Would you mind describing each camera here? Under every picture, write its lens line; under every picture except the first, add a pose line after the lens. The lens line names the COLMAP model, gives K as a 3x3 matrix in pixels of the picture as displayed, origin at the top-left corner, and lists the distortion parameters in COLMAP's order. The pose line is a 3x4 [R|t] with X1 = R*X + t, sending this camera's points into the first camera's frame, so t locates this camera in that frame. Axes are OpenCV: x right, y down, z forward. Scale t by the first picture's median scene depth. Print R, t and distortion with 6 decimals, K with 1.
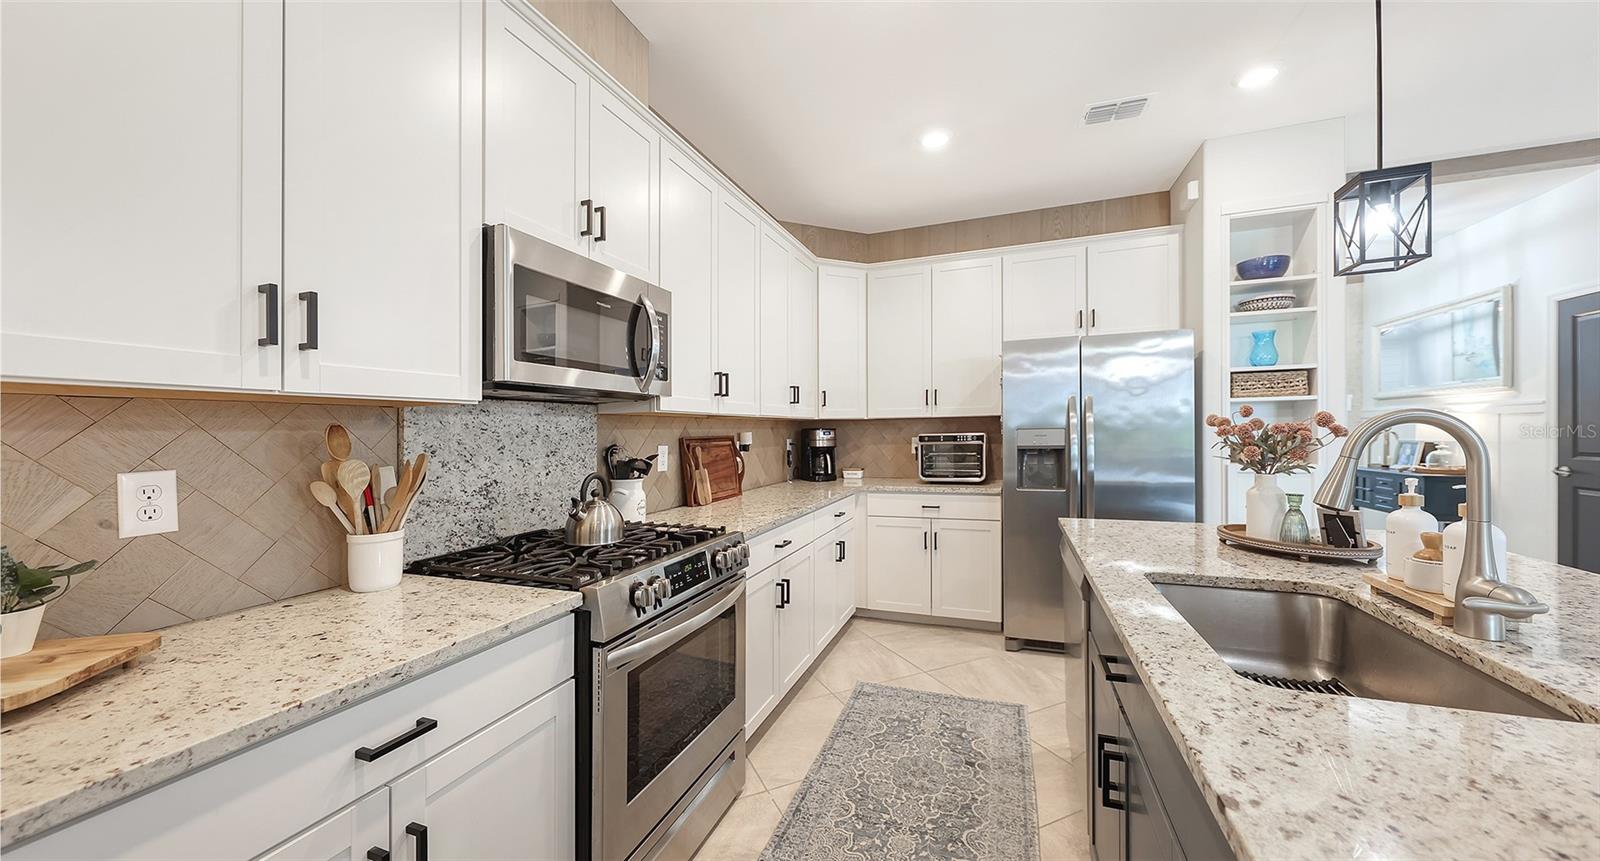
lens RADIAL K [[558.0, 0, 797.3], [0, 558.0, 425.3], [0, 0, 1]] dist [-0.000234, -0.000046]
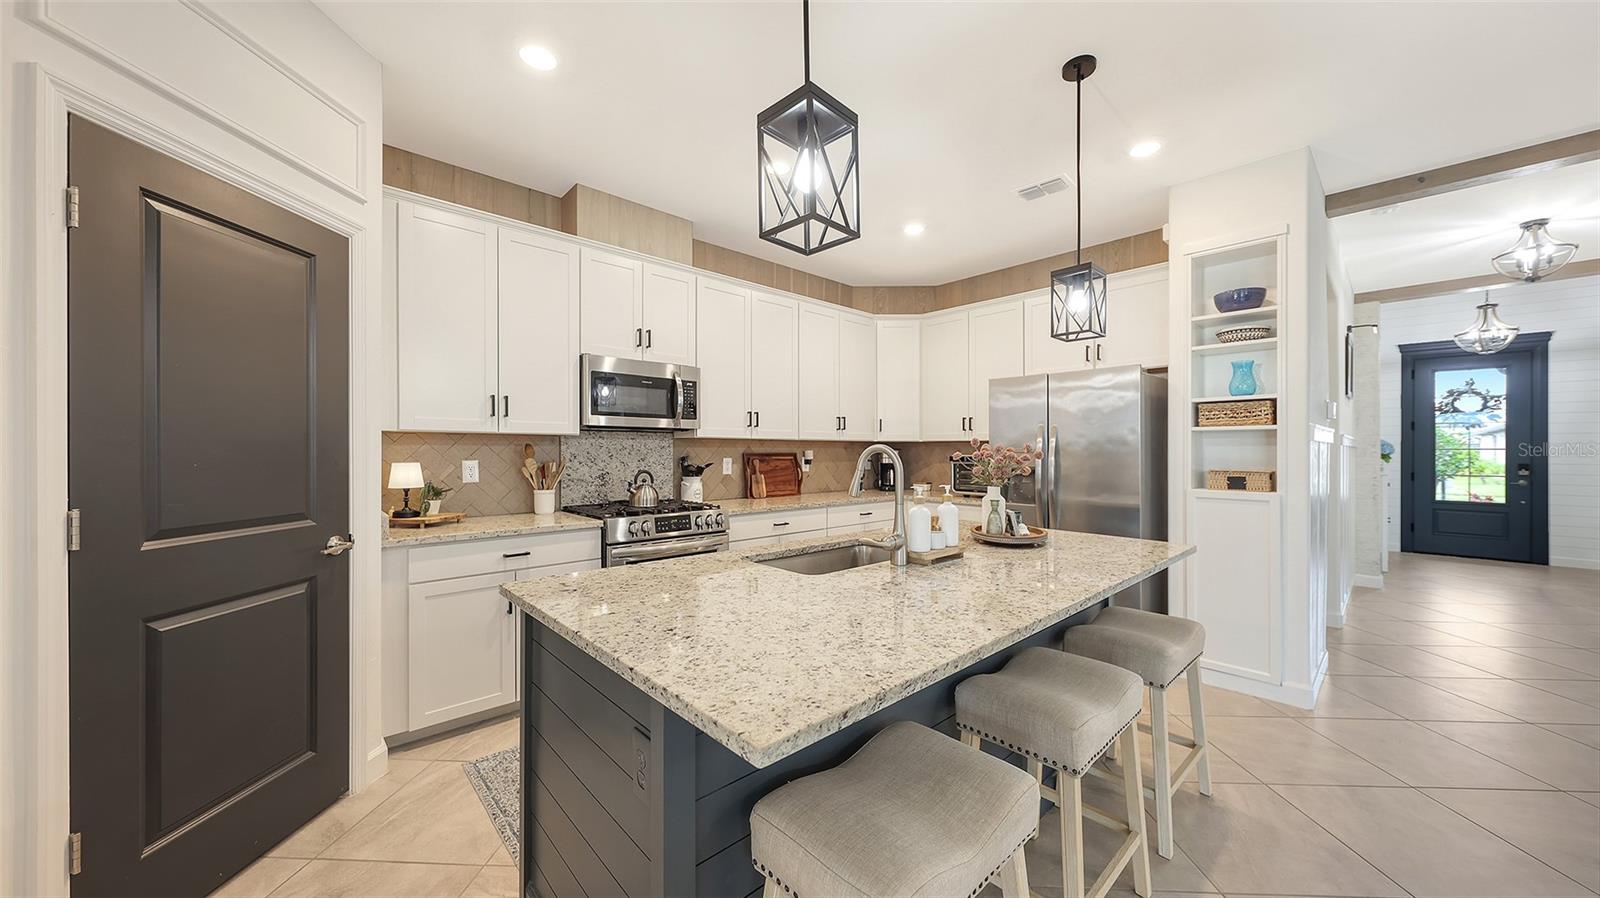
lens RADIAL K [[553.9, 0, 794.1], [0, 553.9, 449.1], [0, 0, 1]] dist [0.000310, -0.000229]
pose [[0.893407, 0.017984, -0.448888, 0.730573], [-0.012762, 0.999811, 0.014656, -0.016214], [0.449067, -0.007365, 0.893468, -0.359589]]
